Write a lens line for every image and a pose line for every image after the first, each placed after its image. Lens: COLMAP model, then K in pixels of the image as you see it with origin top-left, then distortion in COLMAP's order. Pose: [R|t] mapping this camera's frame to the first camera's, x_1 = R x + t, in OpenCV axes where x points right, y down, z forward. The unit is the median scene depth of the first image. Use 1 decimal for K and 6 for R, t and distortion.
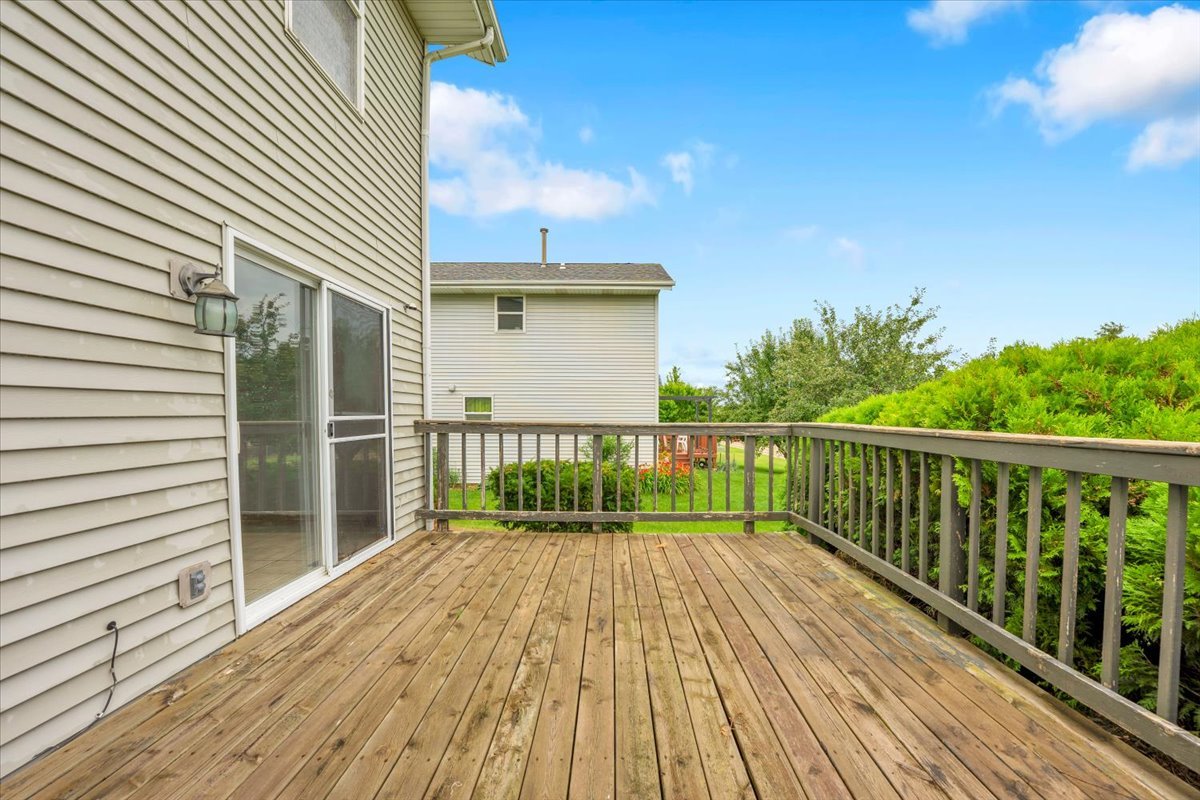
lens RADIAL K [[504.4, 0, 620.6], [0, 504.4, 433.2], [0, 0, 1]] dist [-0.023850, -0.000080]
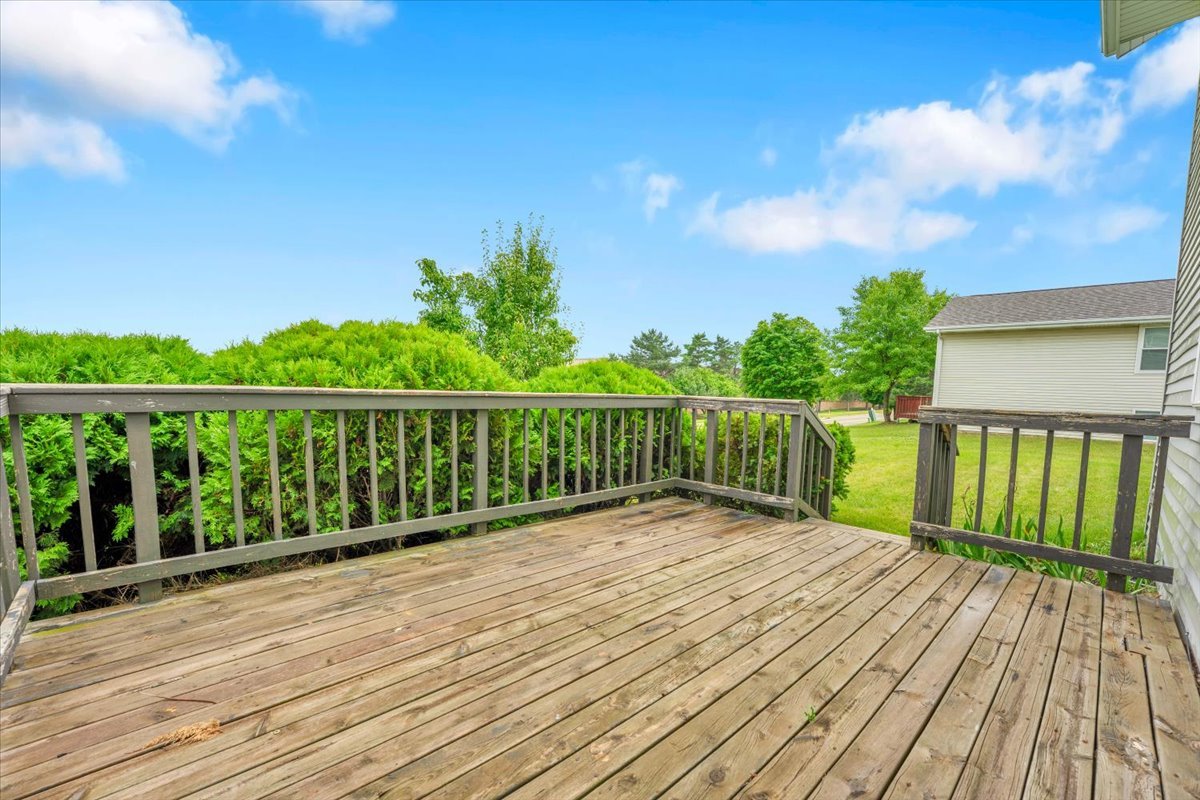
lens RADIAL K [[504.4, 0, 620.6], [0, 504.4, 433.2], [0, 0, 1]] dist [-0.023850, -0.000080]
pose [[-0.695663, -0.087823, 0.712980, -0.582521], [-0.004632, 0.993027, 0.117799, -0.053851], [-0.718353, 0.078646, -0.691219, 1.615950]]
